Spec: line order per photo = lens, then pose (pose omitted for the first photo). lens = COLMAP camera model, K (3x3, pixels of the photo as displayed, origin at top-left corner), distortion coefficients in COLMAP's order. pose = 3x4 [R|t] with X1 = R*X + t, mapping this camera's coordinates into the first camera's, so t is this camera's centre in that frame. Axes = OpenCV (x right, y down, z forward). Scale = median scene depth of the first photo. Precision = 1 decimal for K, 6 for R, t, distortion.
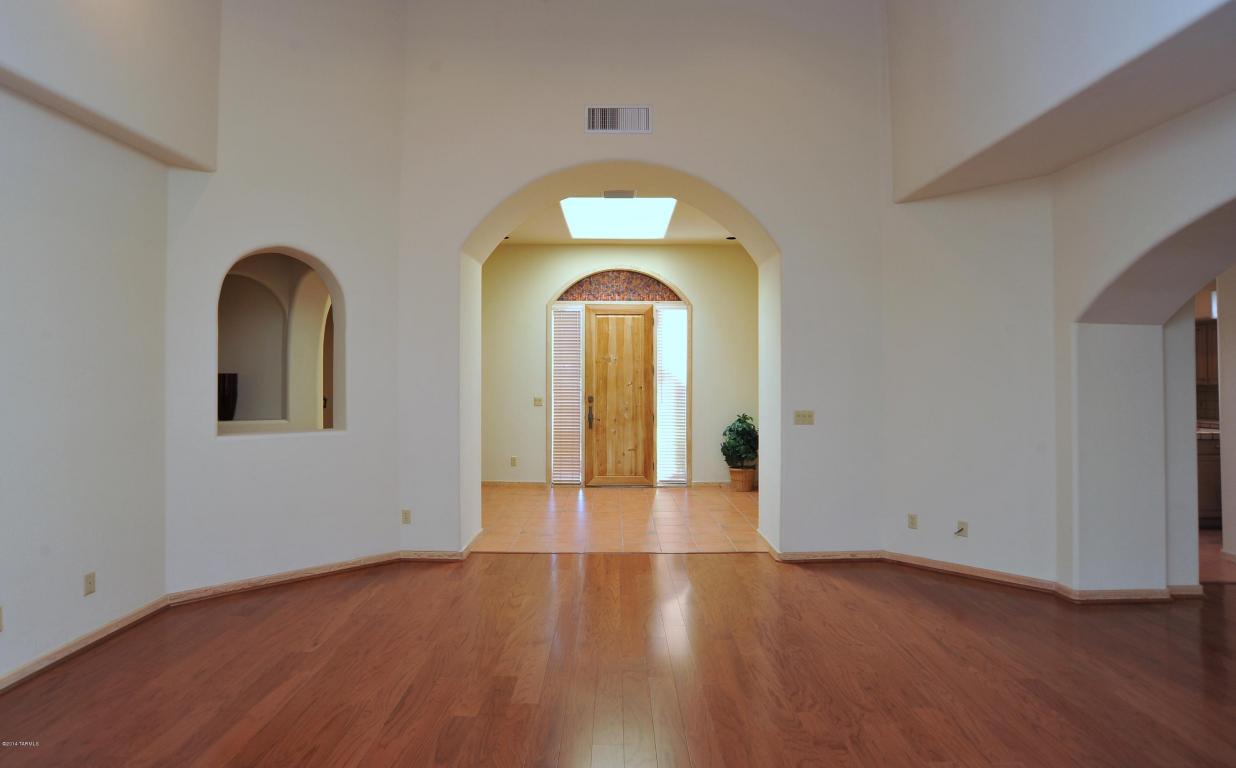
lens RADIAL K [[633.2, 0, 619.0], [0, 633.2, 362.0], [0, 0, 1]] dist [-0.032749, 0.000192]
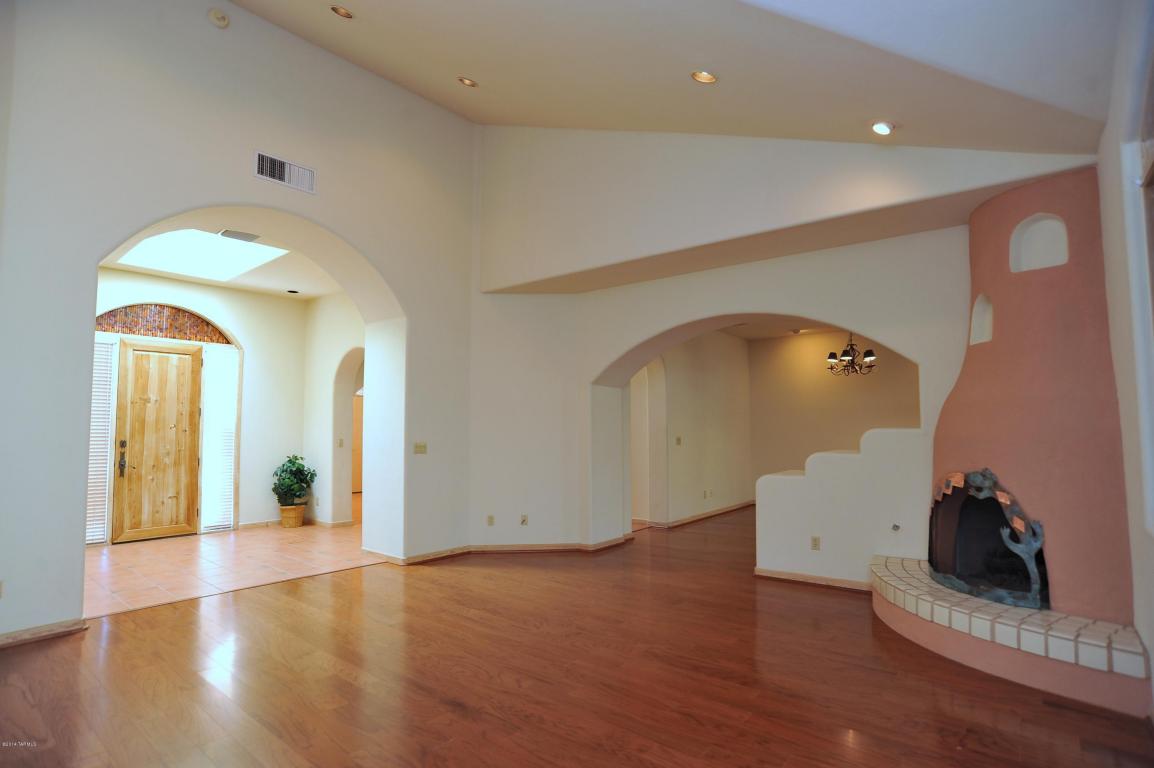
lens RADIAL K [[591.9, 0, 561.5], [0, 591.9, 393.9], [0, 0, 1]] dist [-0.101349, 0.055456]
pose [[0.646710, 0.043684, 0.761484, -0.257315], [-0.012250, 0.998825, -0.046896, 0.018251], [-0.762638, 0.021000, 0.646485, 0.011101]]
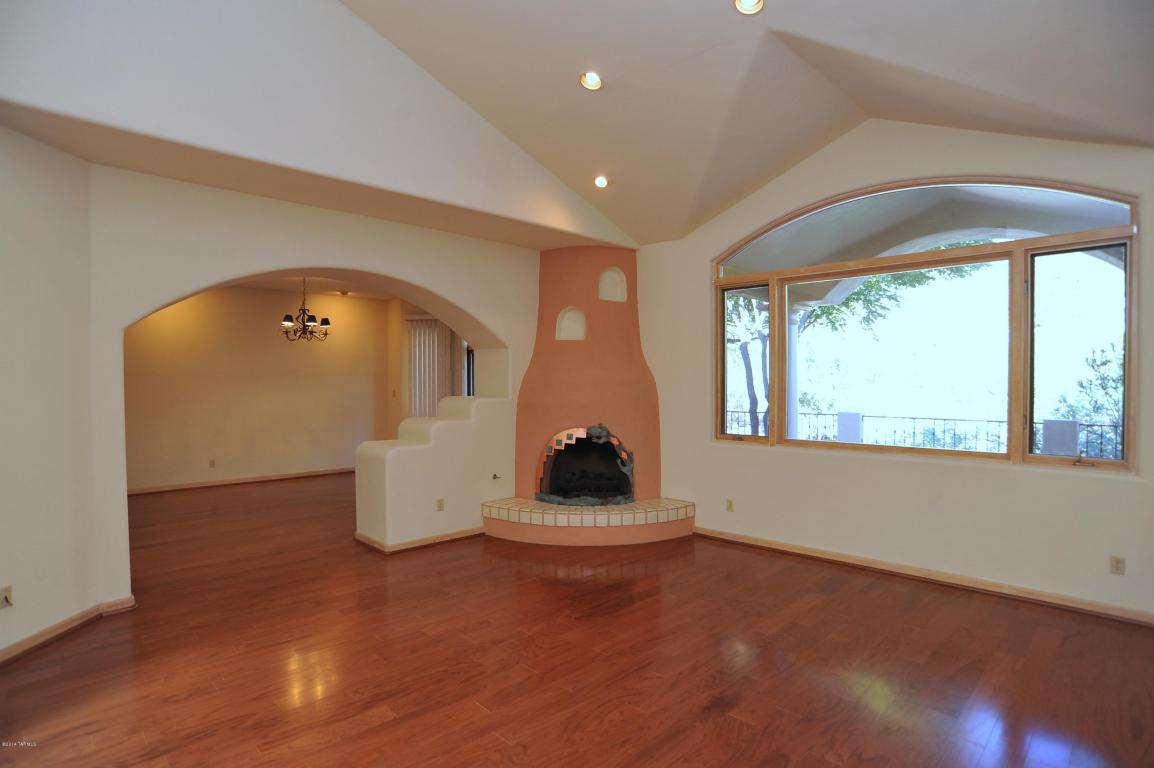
lens RADIAL K [[606.1, 0, 571.5], [0, 606.1, 391.7], [0, 0, 1]] dist [-0.100091, 0.048702]
pose [[-0.700721, -0.011177, 0.713348, -0.207018], [-0.012533, 0.999916, 0.003357, 0.010476], [-0.713326, -0.006588, -0.700802, 0.565692]]
